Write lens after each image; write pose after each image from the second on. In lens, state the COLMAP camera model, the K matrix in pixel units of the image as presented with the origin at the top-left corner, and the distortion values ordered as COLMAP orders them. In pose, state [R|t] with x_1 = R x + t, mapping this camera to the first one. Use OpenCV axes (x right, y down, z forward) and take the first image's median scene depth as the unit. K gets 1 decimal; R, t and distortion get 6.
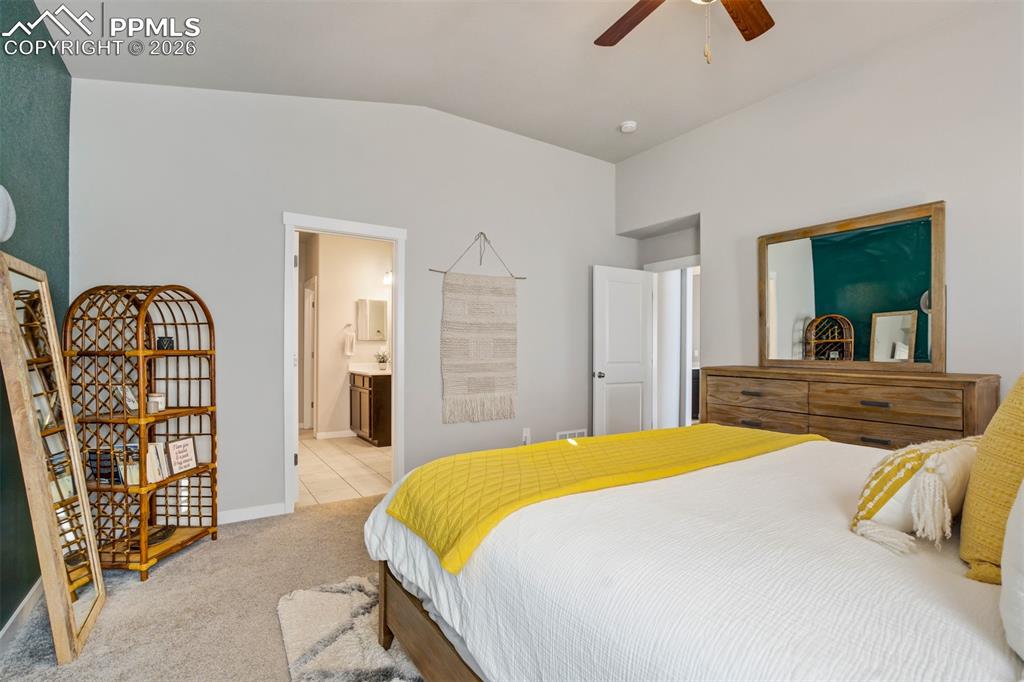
lens RADIAL K [[494.2, 0, 517.9], [0, 494.2, 351.2], [0, 0, 1]] dist [-0.034017, 0.018422]
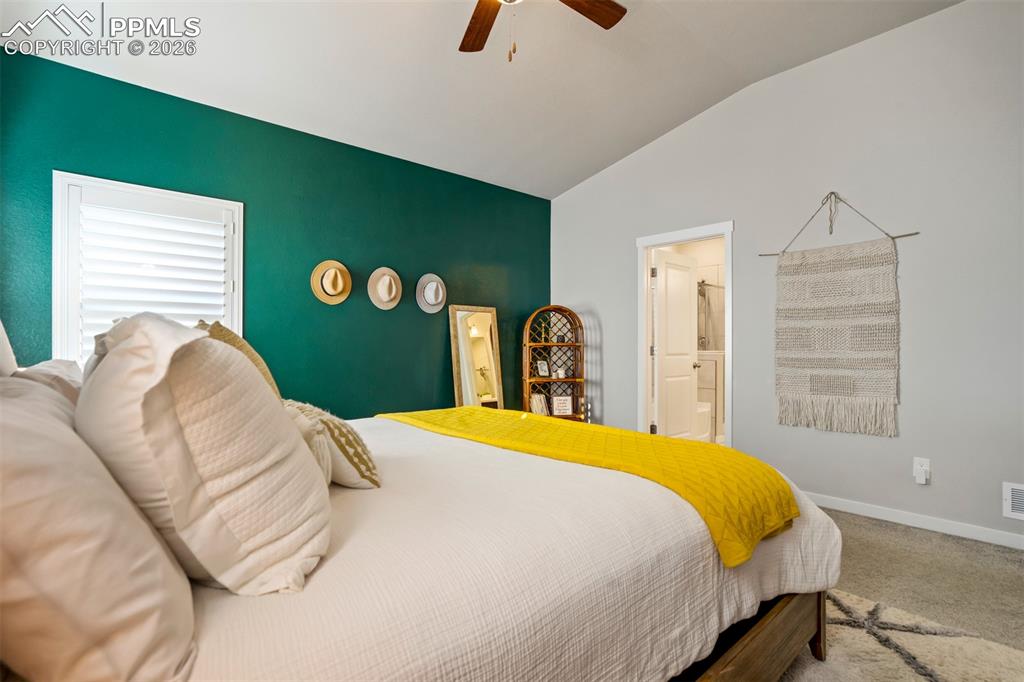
lens RADIAL K [[494.2, 0, 516.9], [0, 494.2, 341.6], [0, 0, 1]] dist [-0.034017, 0.018422]
pose [[0.166798, -0.015674, -0.985867, 0.634671], [0.002730, 0.999877, -0.015434, 0.009384], [0.985987, -0.000117, 0.166820, 0.388519]]
